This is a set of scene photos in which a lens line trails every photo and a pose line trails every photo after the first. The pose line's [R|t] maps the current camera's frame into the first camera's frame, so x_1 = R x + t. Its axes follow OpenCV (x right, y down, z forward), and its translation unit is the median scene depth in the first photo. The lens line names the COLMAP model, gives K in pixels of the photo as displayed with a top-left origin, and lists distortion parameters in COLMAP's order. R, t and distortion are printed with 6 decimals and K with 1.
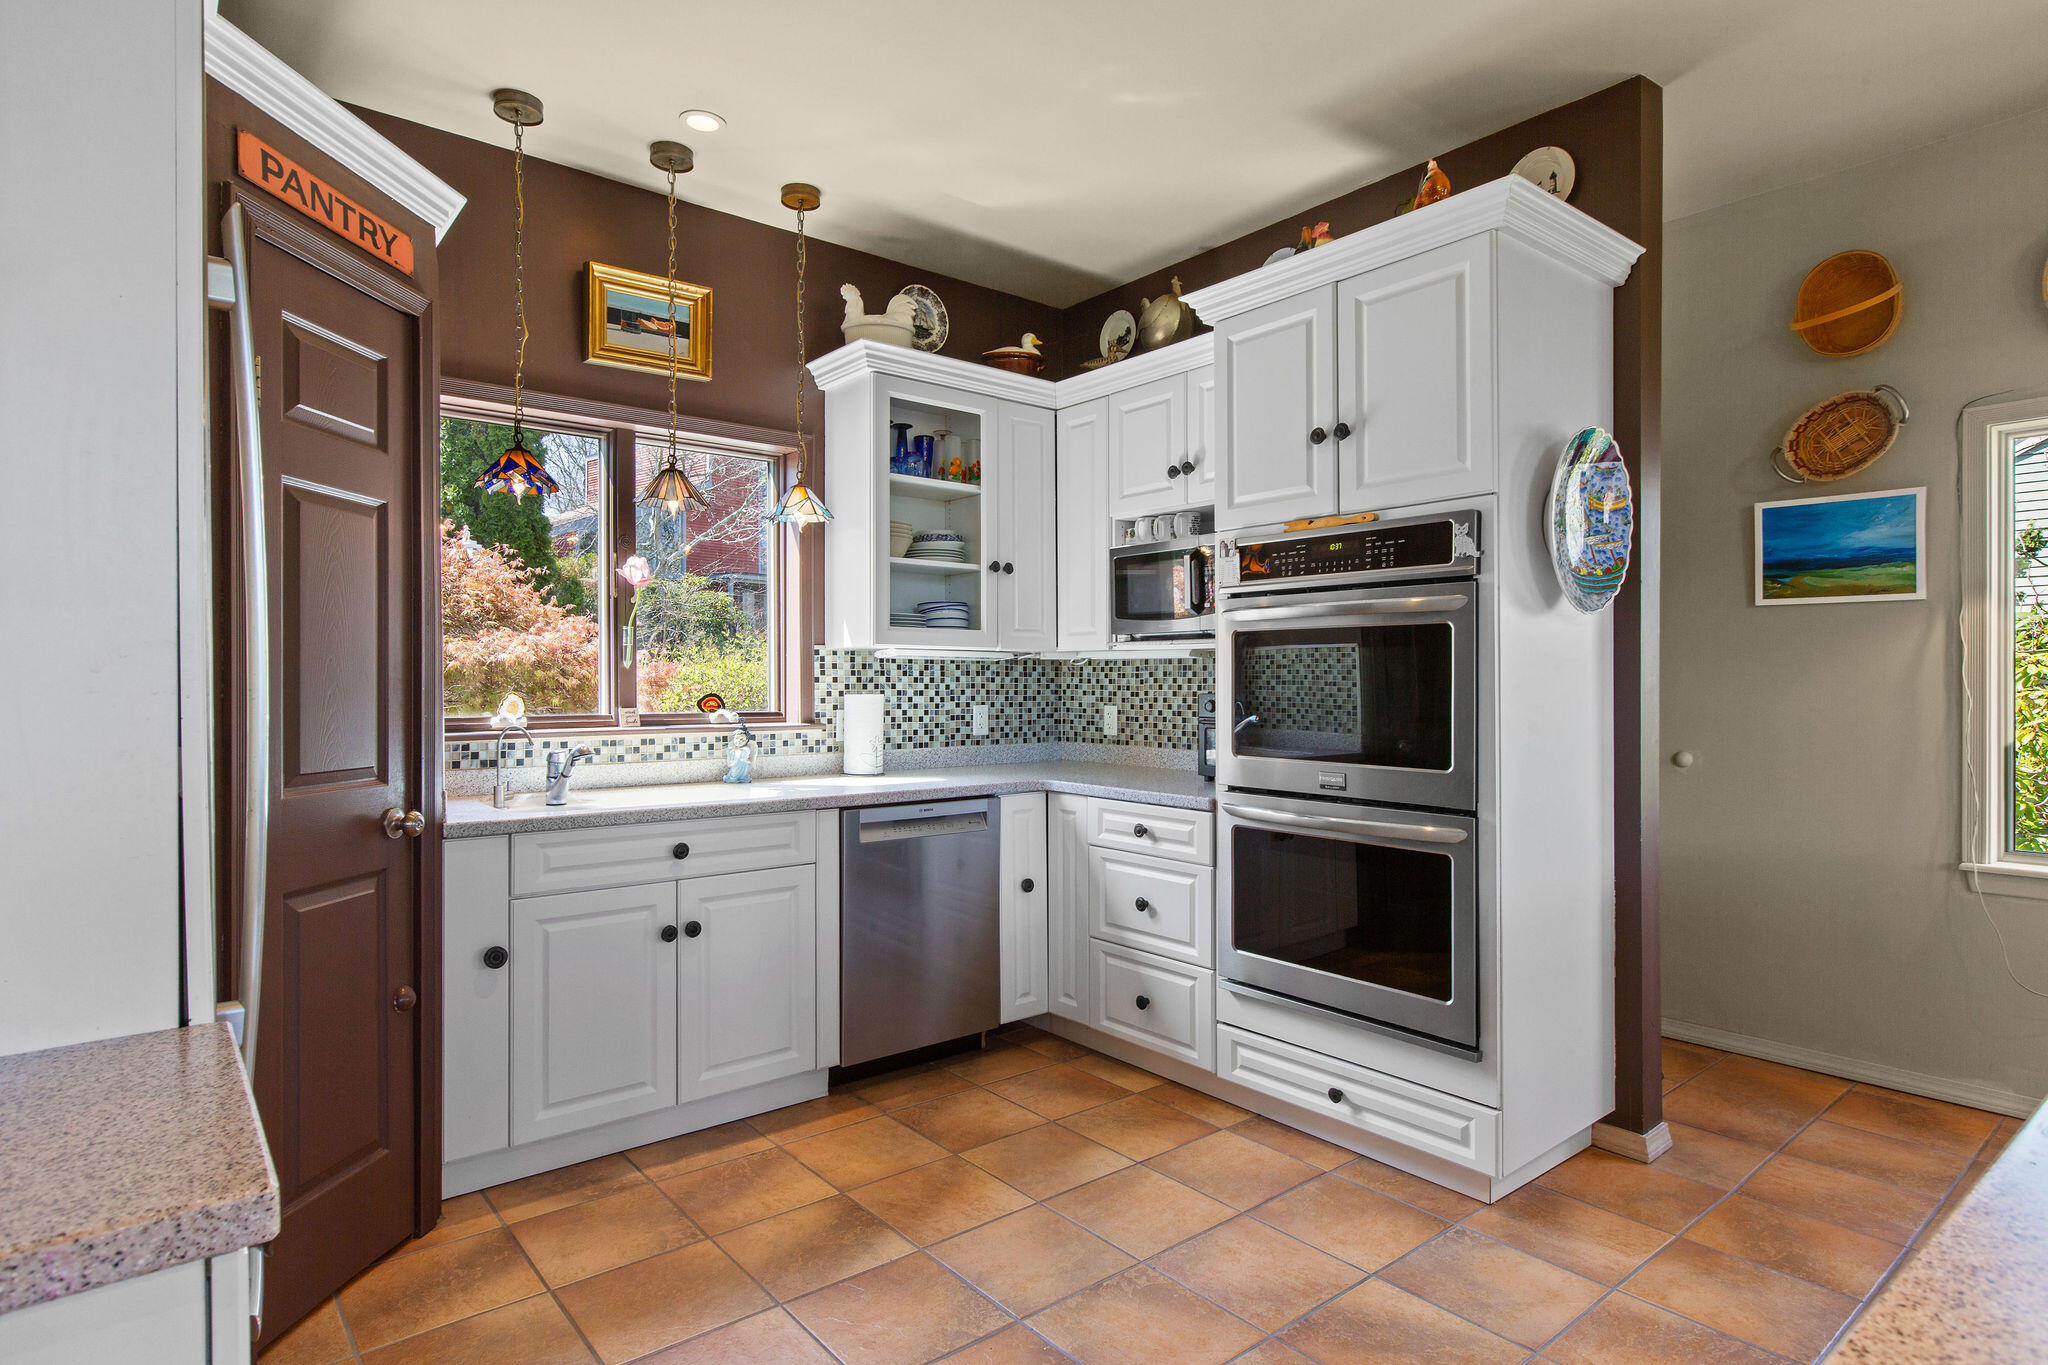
lens RADIAL K [[1082.0, 0, 1018.2], [0, 1082.0, 682.4], [0, 0, 1]] dist [0.000620, 0.000243]
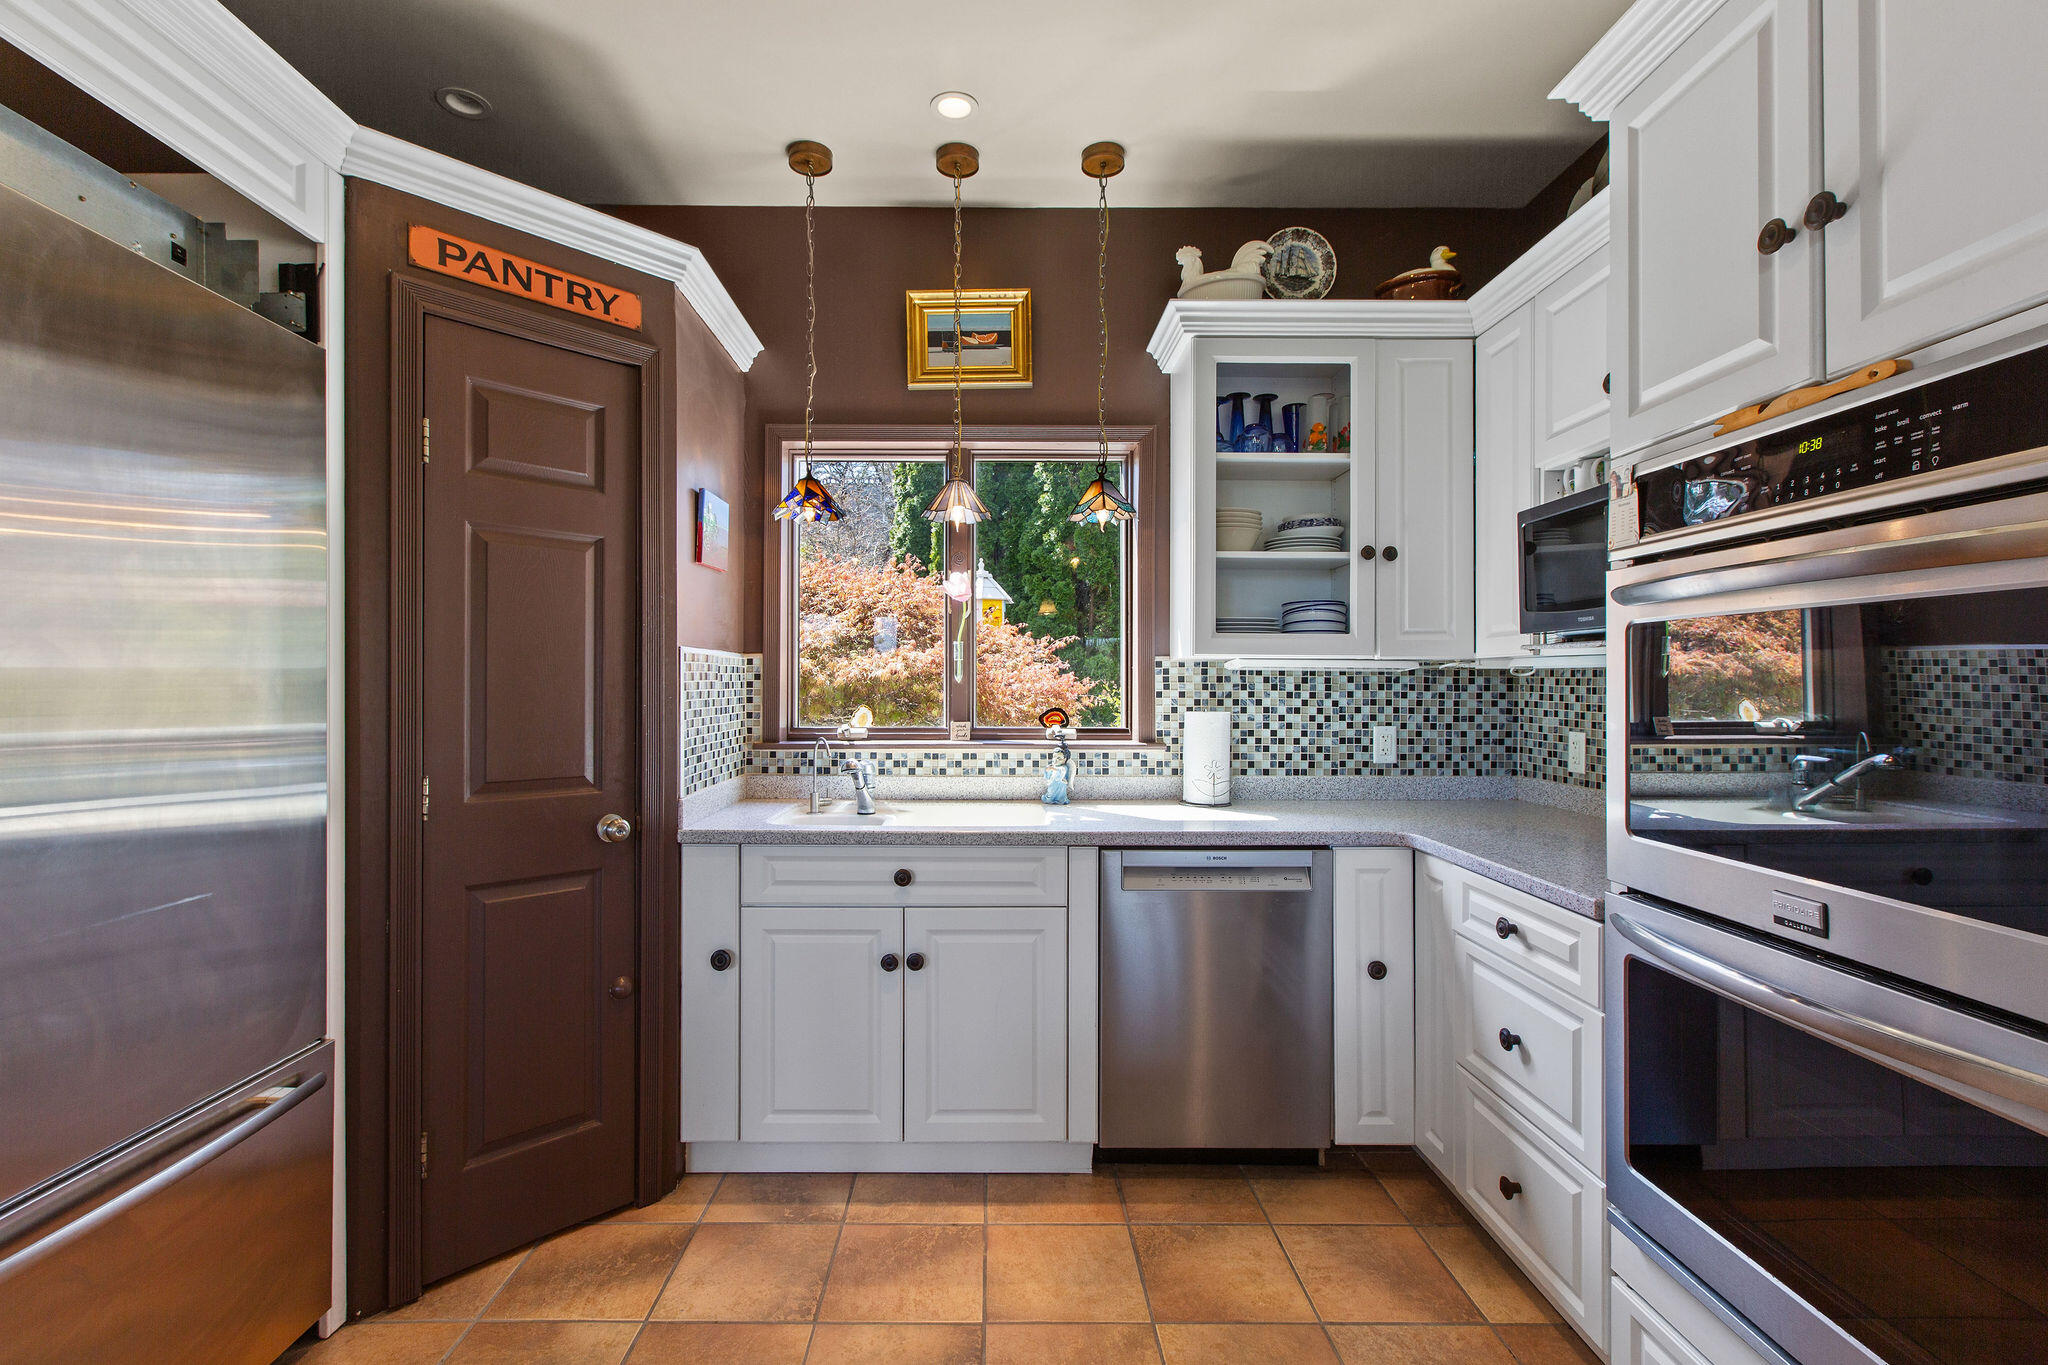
lens RADIAL K [[928.4, 0, 989.7], [0, 928.4, 687.2], [0, 0, 1]] dist [-0.001614, 0.000624]
pose [[0.777472, 0.003264, -0.628910, 0.212876], [-0.002497, 0.999995, 0.002103, -0.011029], [0.628913, -0.000065, 0.777476, 0.339309]]
